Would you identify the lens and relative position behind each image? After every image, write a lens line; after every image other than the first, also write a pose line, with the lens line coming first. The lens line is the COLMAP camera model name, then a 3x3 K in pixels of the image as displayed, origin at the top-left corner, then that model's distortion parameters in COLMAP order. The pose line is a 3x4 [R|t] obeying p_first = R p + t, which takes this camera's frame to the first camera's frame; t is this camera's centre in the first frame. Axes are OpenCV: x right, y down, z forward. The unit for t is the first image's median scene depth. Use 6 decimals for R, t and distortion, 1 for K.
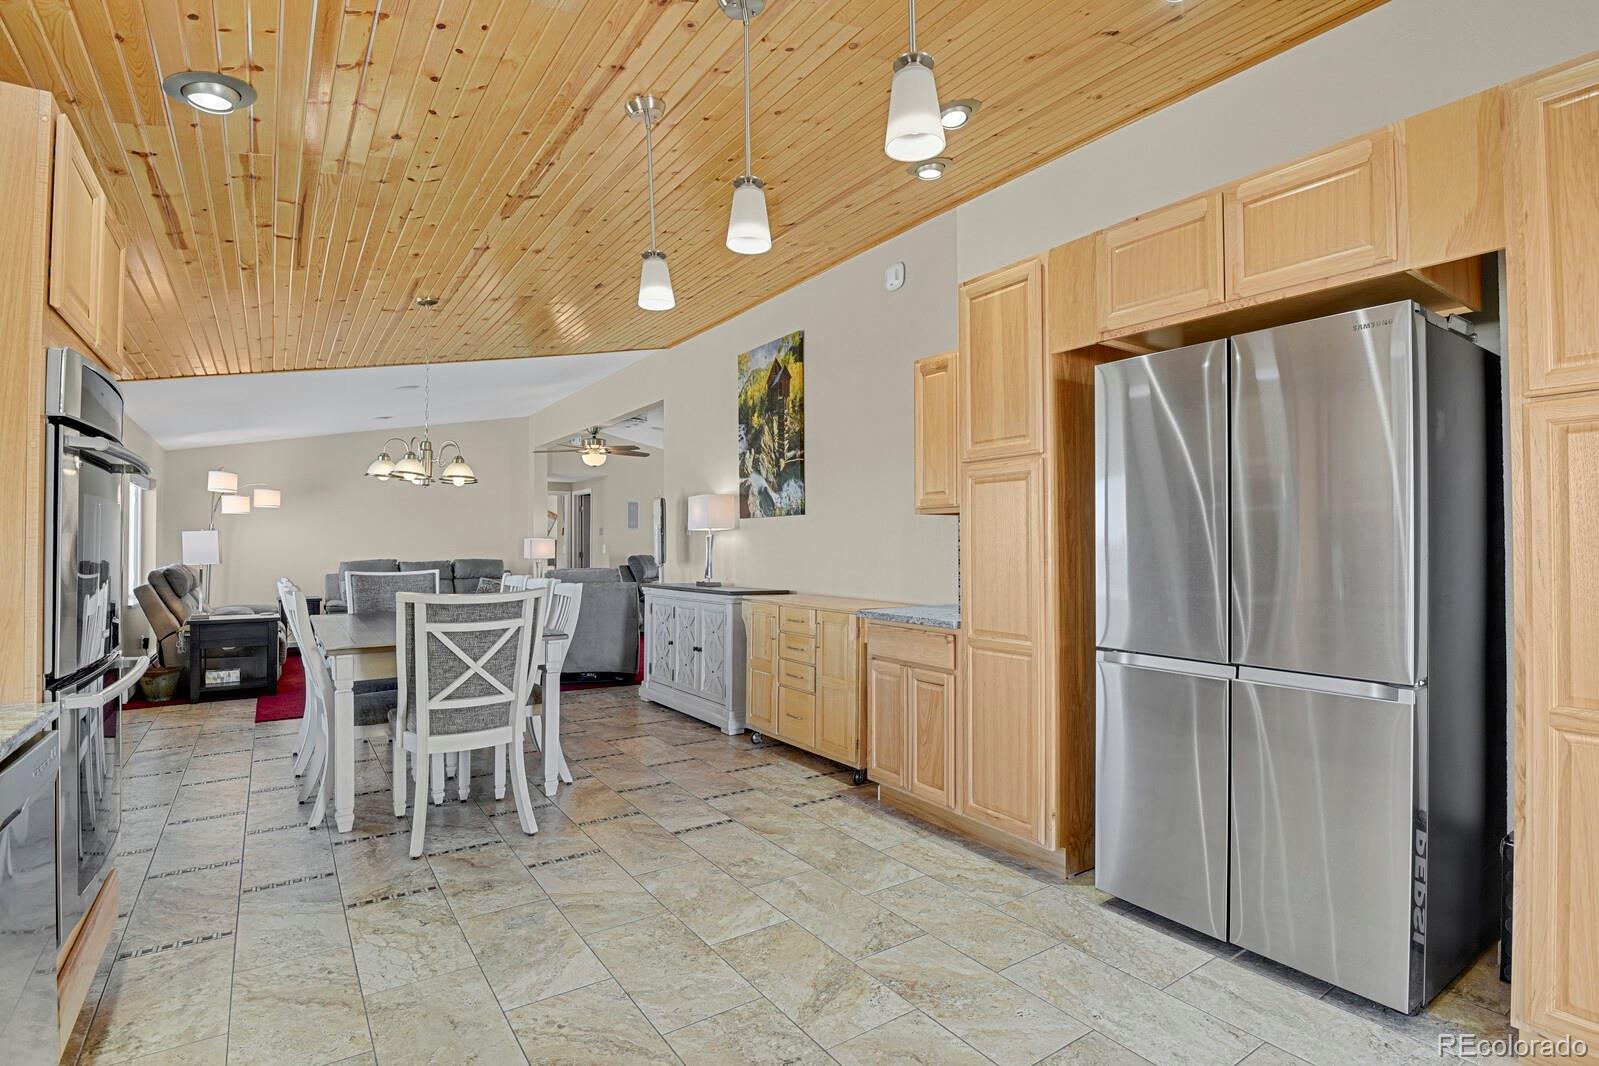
lens RADIAL K [[779.8, 0, 810.6], [0, 779.8, 532.8], [0, 0, 1]] dist [-0.026878, -0.003734]
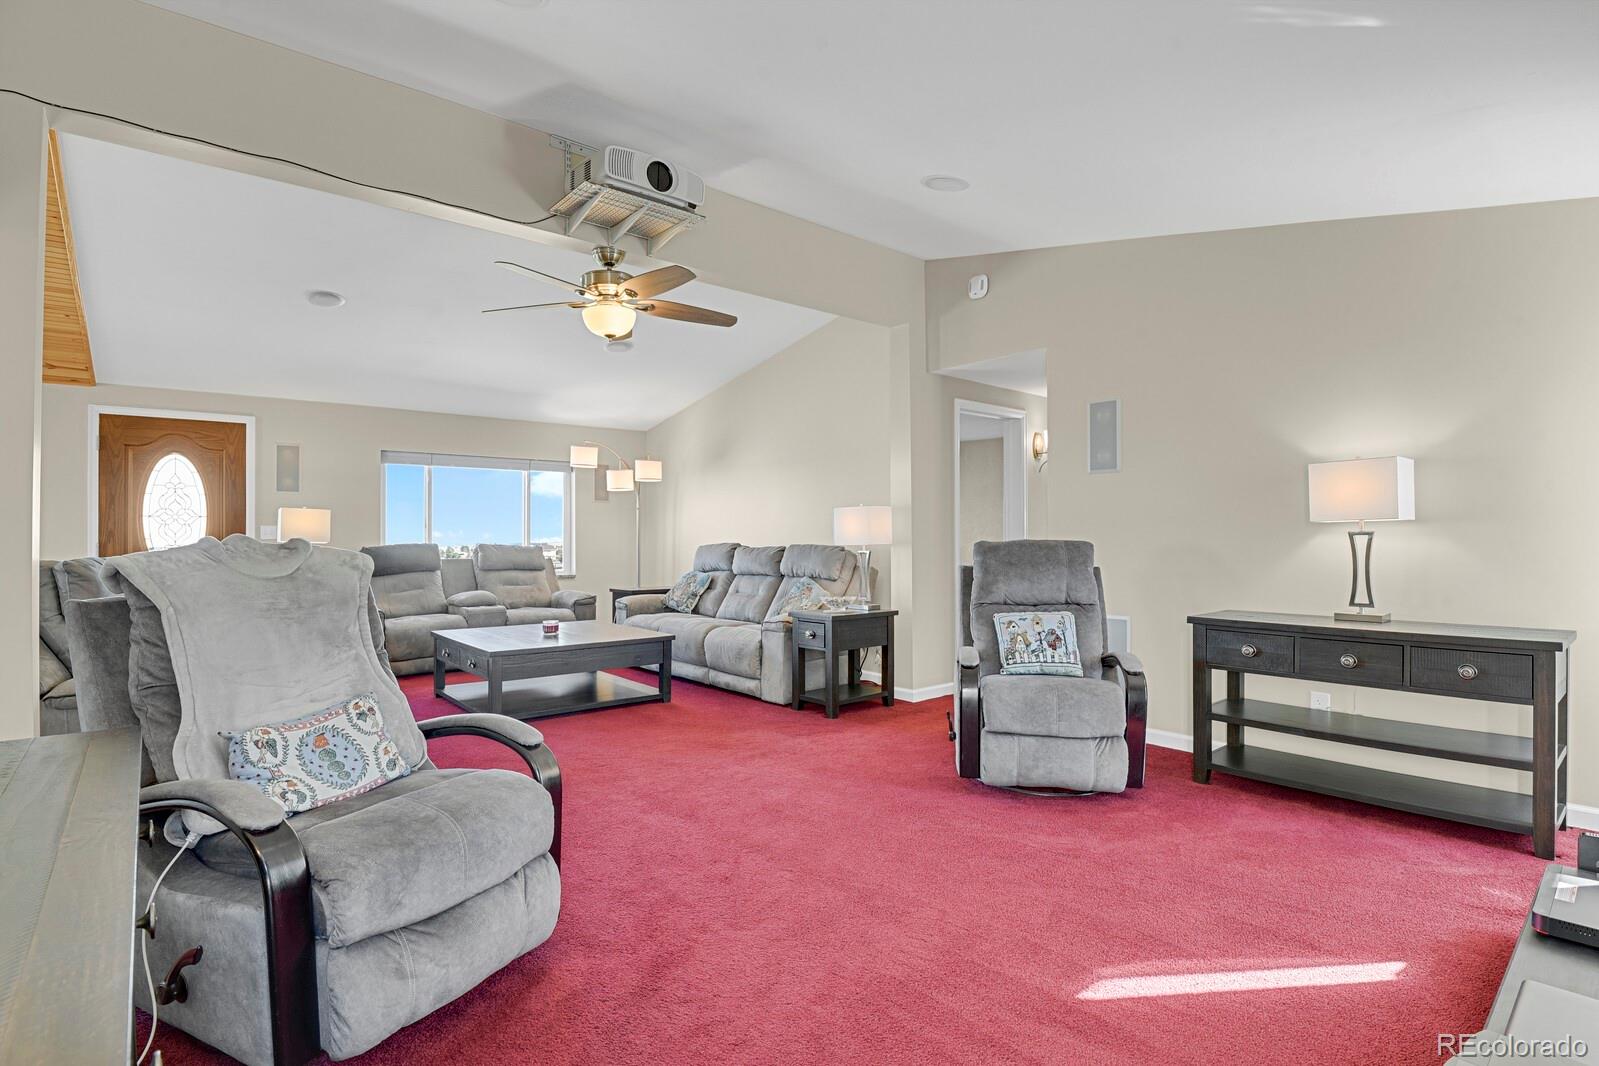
lens RADIAL K [[792.5, 0, 805.7], [0, 792.5, 532.7], [0, 0, 1]] dist [-0.025865, -0.001953]
pose [[0.097284, -0.004099, -0.995248, 0.304276], [0.019021, 0.999817, -0.002259, 0.049555], [0.995075, -0.018710, 0.097344, 1.752693]]
